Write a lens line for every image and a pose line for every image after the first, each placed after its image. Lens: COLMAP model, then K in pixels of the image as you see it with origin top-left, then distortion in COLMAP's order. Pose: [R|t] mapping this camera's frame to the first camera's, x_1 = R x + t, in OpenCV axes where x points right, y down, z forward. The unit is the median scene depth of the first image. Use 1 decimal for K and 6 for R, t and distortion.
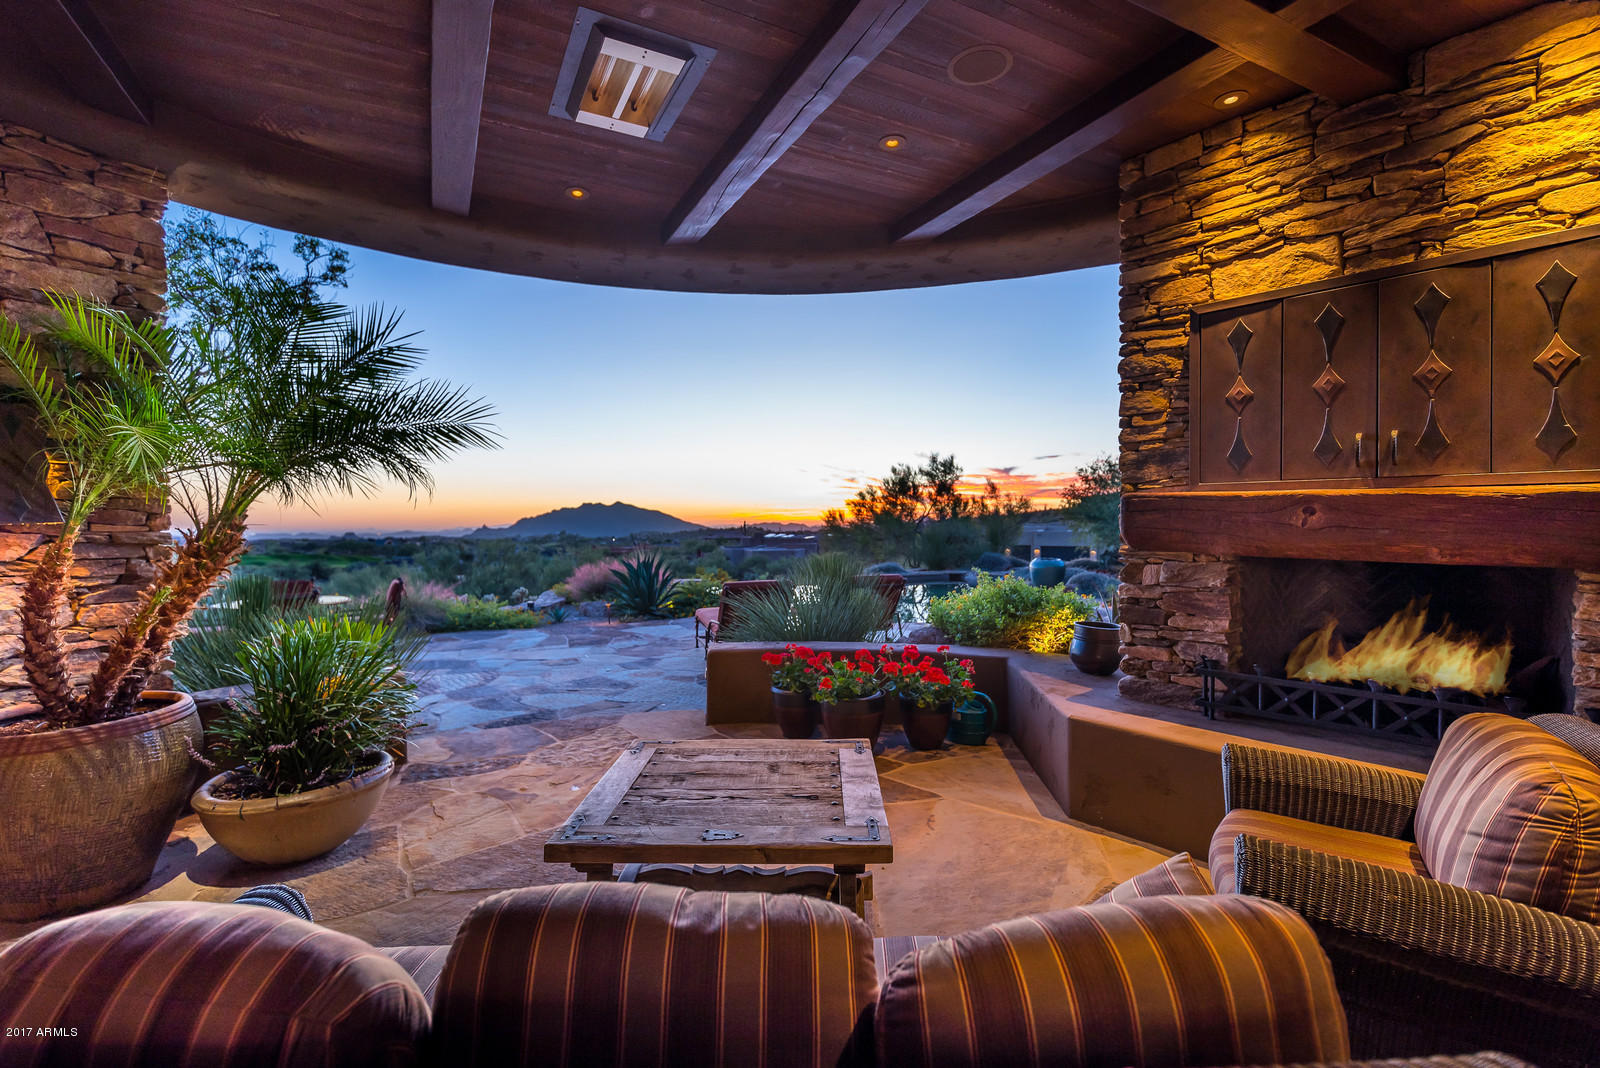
lens RADIAL K [[728.9, 0, 798.3], [0, 728.9, 528.8], [0, 0, 1]] dist [-0.000008, 0.000425]
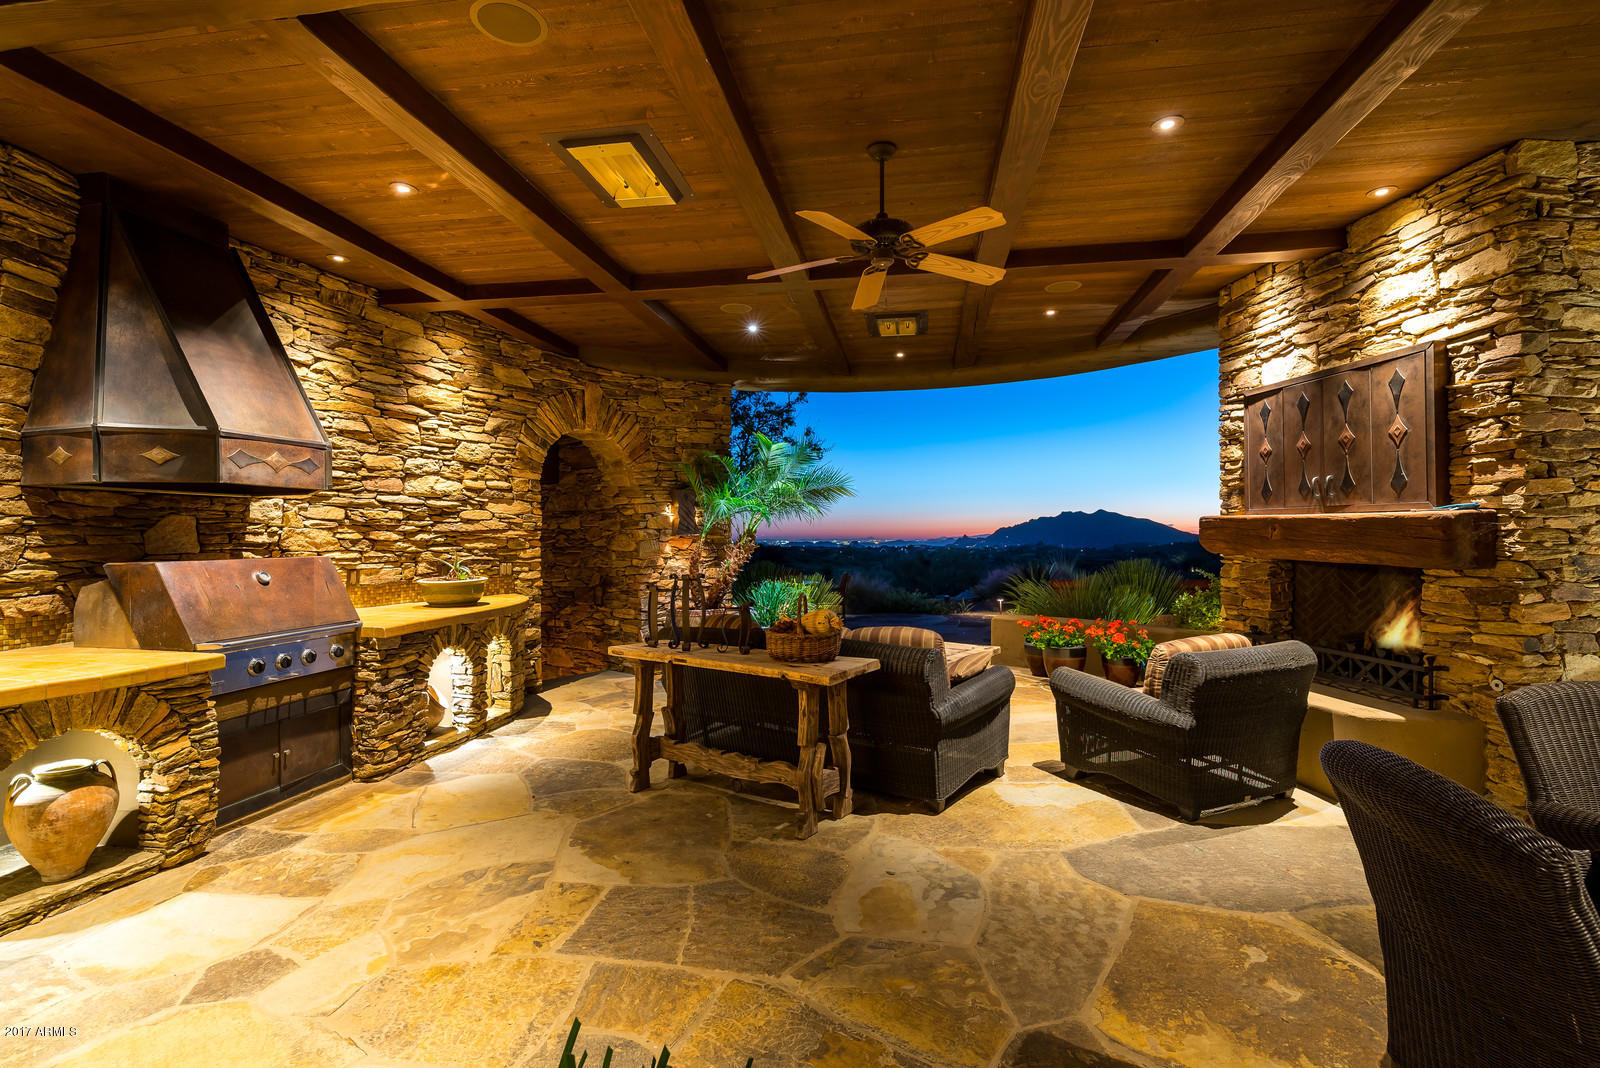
lens RADIAL K [[728.9, 0, 762.8], [0, 728.9, 535.5], [0, 0, 1]] dist [-0.000008, 0.000425]
pose [[0.777281, 0.002147, -0.629150, 0.781751], [-0.004813, 0.999985, -0.002534, 0.000561], [0.629135, 0.004998, 0.777280, -0.859122]]
